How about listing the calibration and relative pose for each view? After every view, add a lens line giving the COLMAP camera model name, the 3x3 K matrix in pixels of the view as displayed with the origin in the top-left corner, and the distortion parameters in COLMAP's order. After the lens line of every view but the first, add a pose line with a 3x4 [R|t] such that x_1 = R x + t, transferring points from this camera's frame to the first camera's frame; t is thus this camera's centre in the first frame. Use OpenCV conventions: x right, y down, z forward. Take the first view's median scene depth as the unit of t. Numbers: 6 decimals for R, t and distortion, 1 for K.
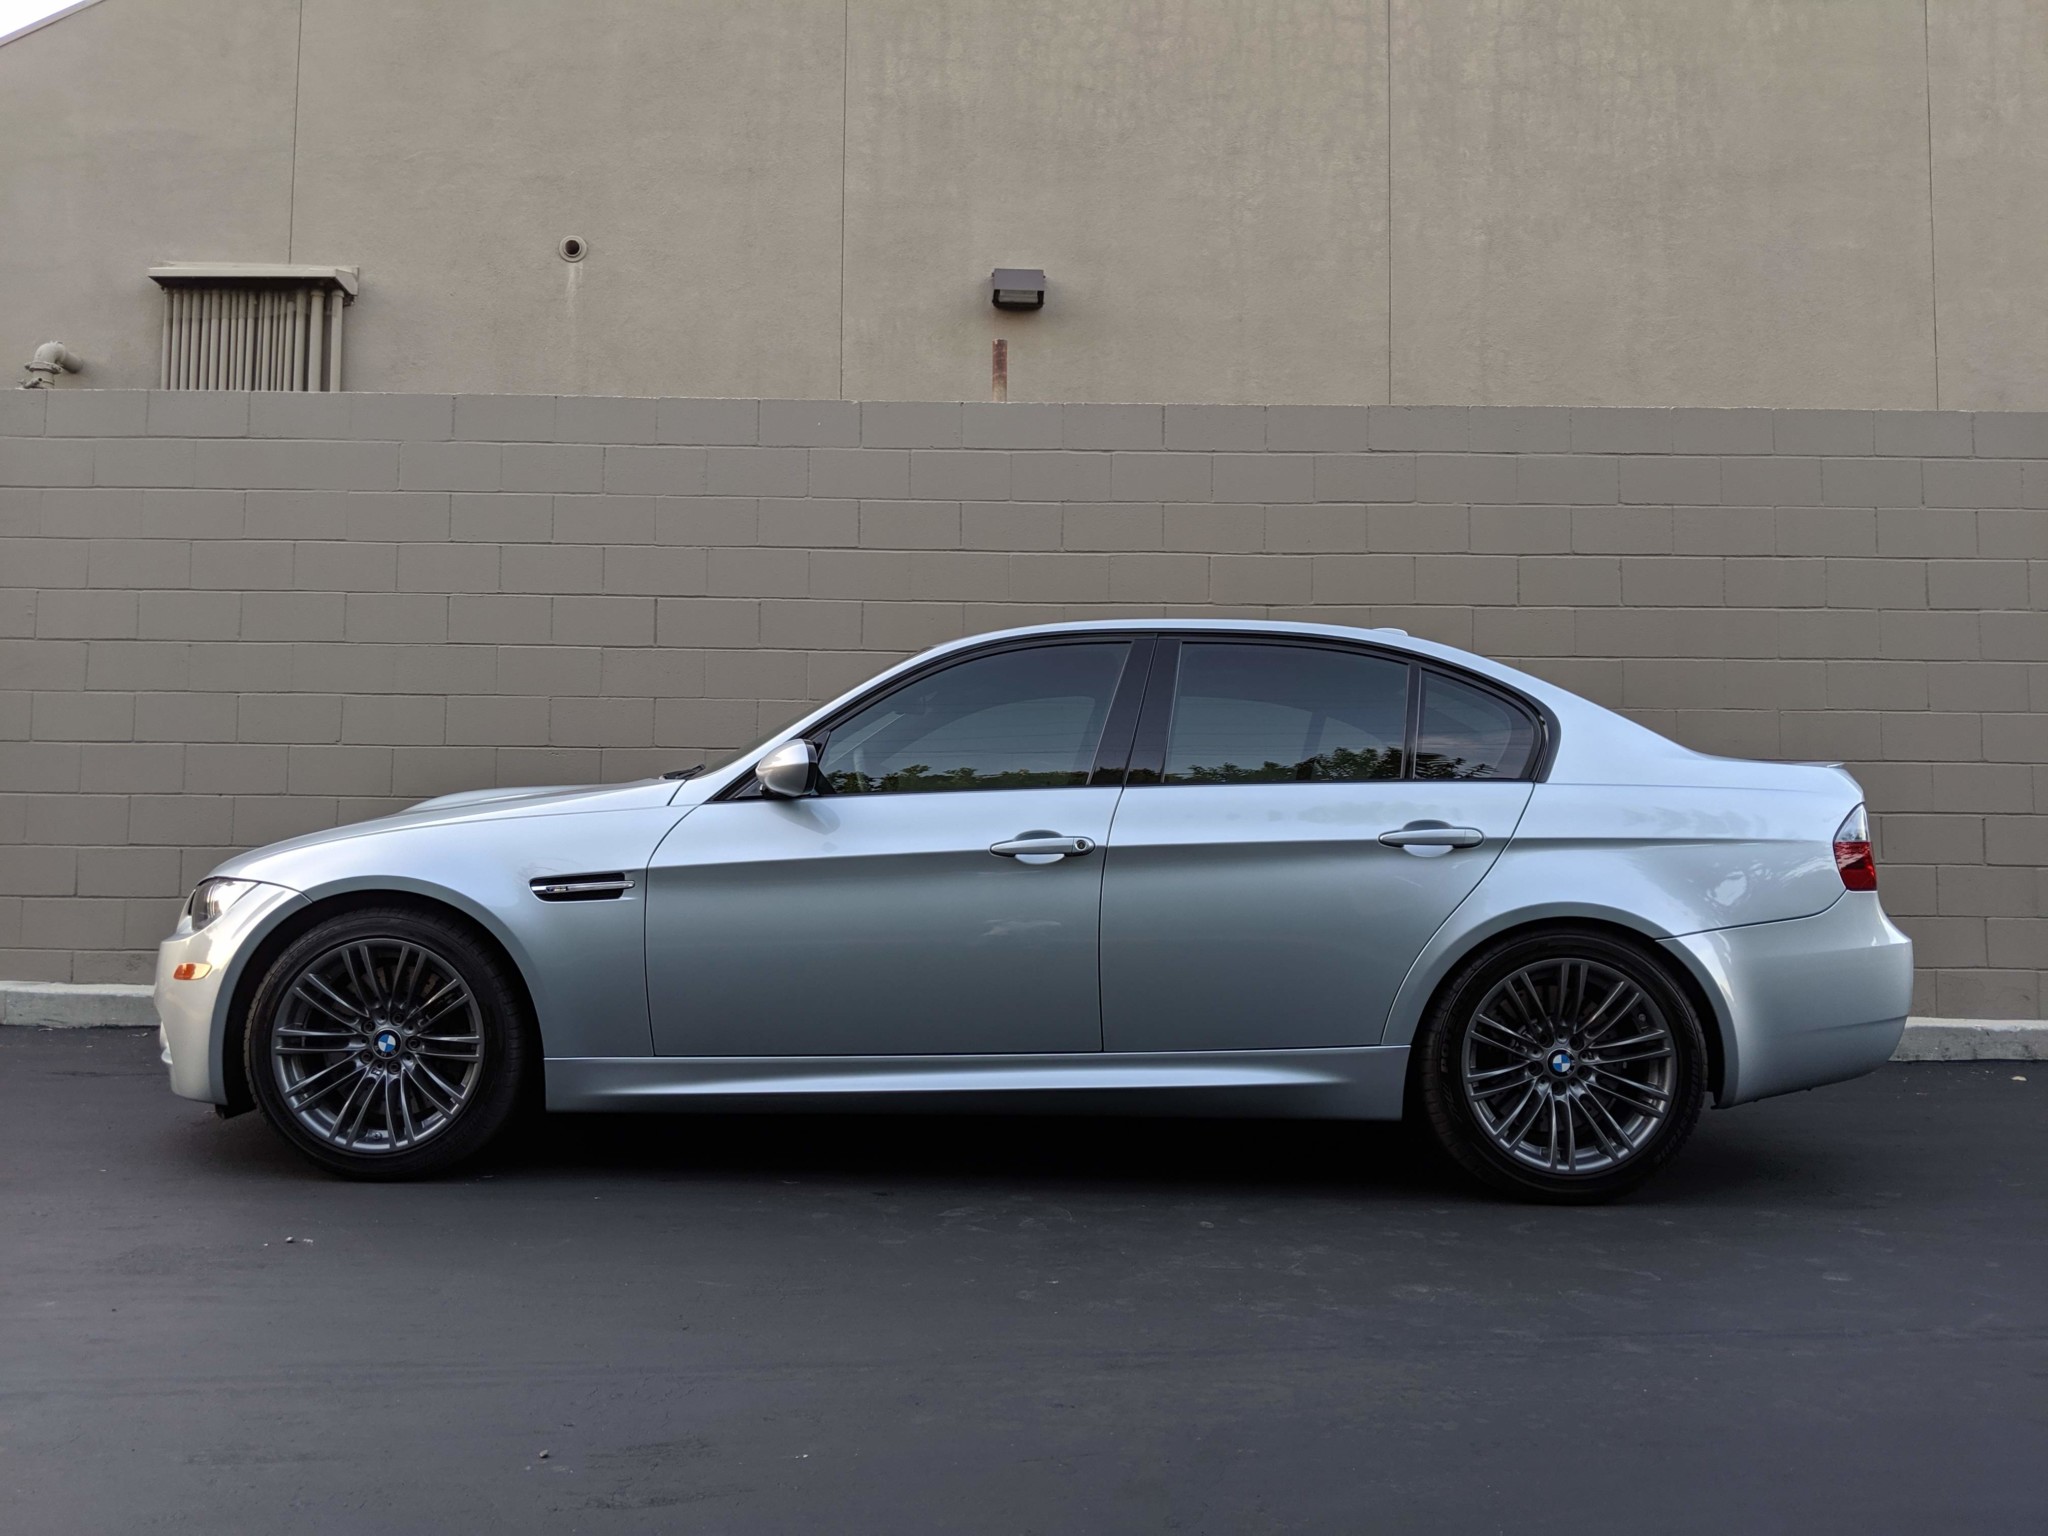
lens RADIAL K [[1698.1, 0, 1018.3], [0, 1698.1, 750.5], [0, 0, 1]] dist [0.074746, -0.200265]
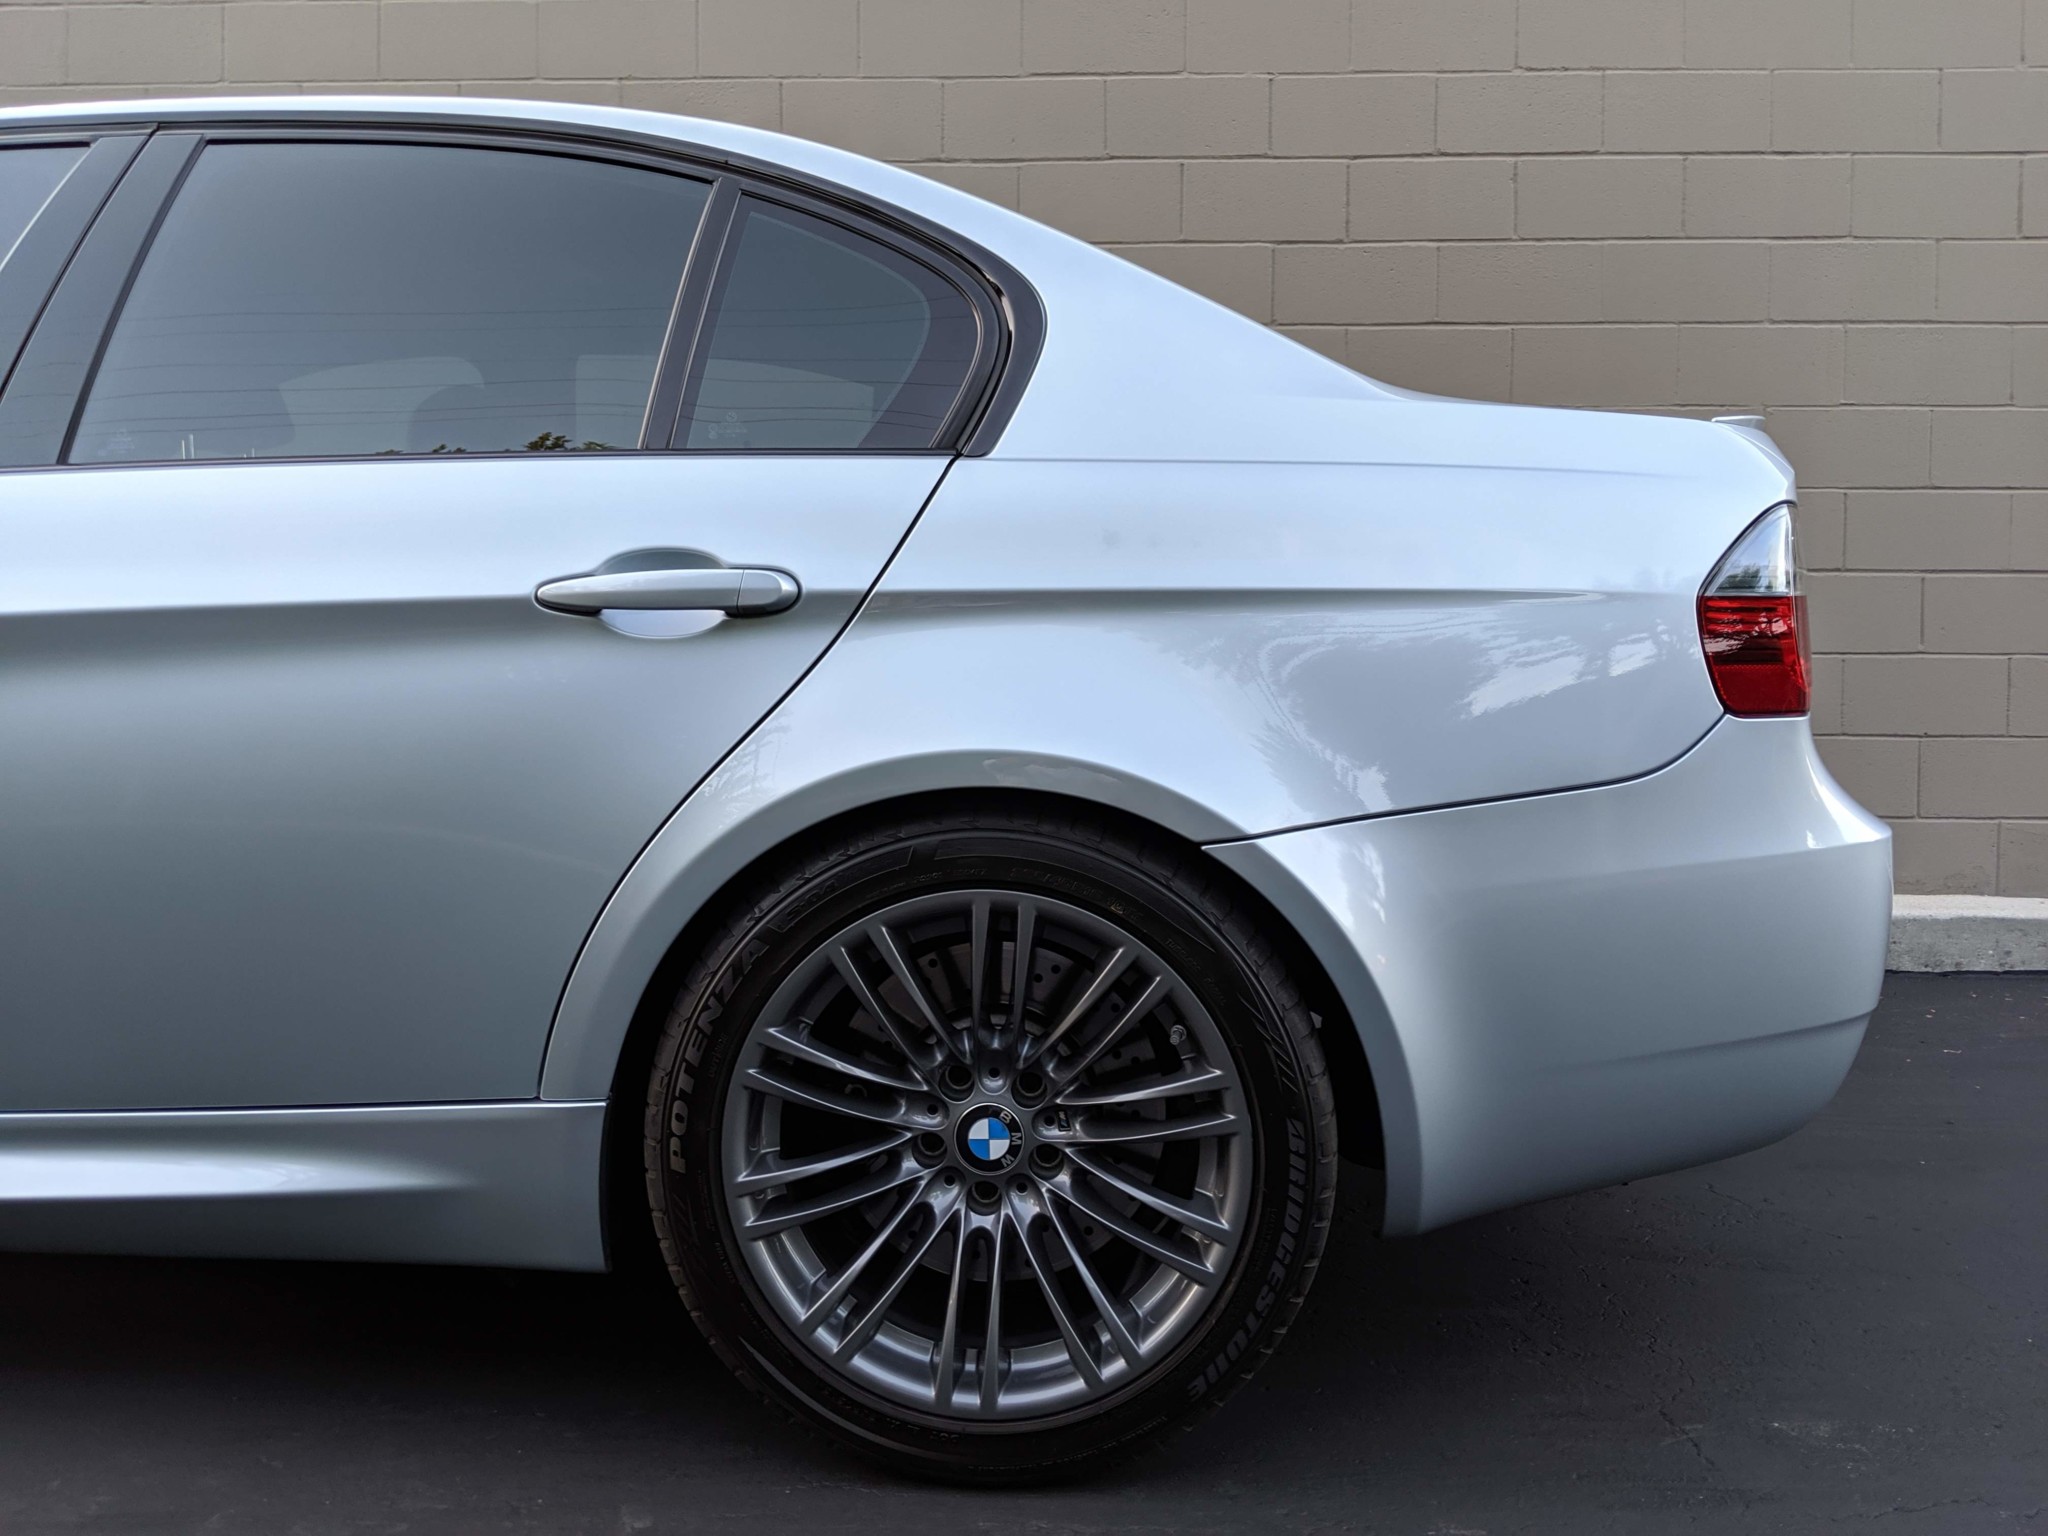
lens RADIAL K [[1698.1, 0, 1018.3], [0, 1698.1, 750.5], [0, 0, 1]] dist [0.074746, -0.200265]
pose [[0.998850, -0.002566, -0.047869, 0.344892], [0.008221, 0.992942, 0.118312, 0.041839], [0.047227, -0.118569, 0.991822, 0.605410]]
